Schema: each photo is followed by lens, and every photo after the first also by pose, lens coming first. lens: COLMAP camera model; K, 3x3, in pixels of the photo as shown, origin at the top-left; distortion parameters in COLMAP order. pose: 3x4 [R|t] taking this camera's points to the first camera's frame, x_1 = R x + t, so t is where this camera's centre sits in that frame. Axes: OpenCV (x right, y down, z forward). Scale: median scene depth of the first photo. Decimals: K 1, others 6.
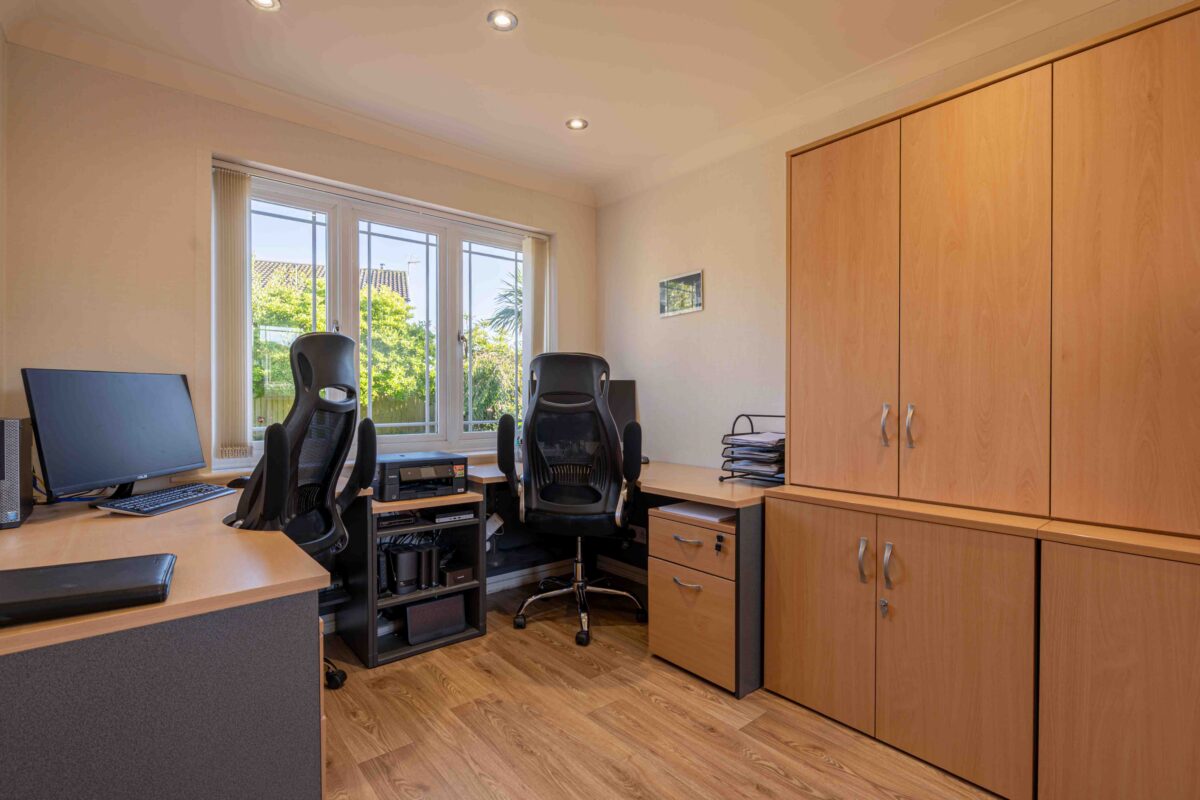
lens RADIAL K [[546.4, 0, 600.0], [0, 546.4, 400.0], [0, 0, 1]] dist [0.002226, 0.000518]
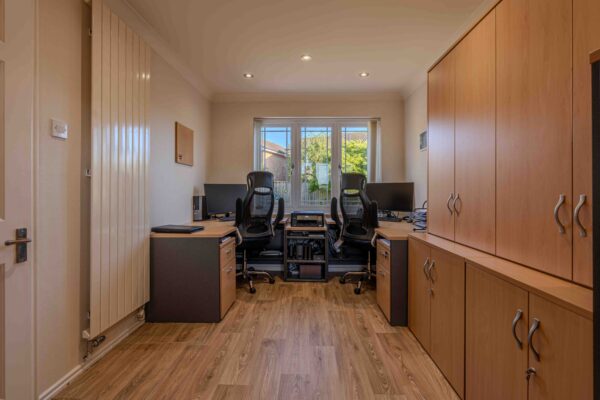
lens RADIAL K [[274.7, 0, 307.4], [0, 274.7, 188.6], [0, 0, 1]] dist [-0.001317, -0.000080]
pose [[0.769312, -0.004264, -0.638858, 0.583823], [-0.004668, 0.999914, -0.012295, 0.003014], [0.638856, 0.012441, 0.769226, -0.069714]]
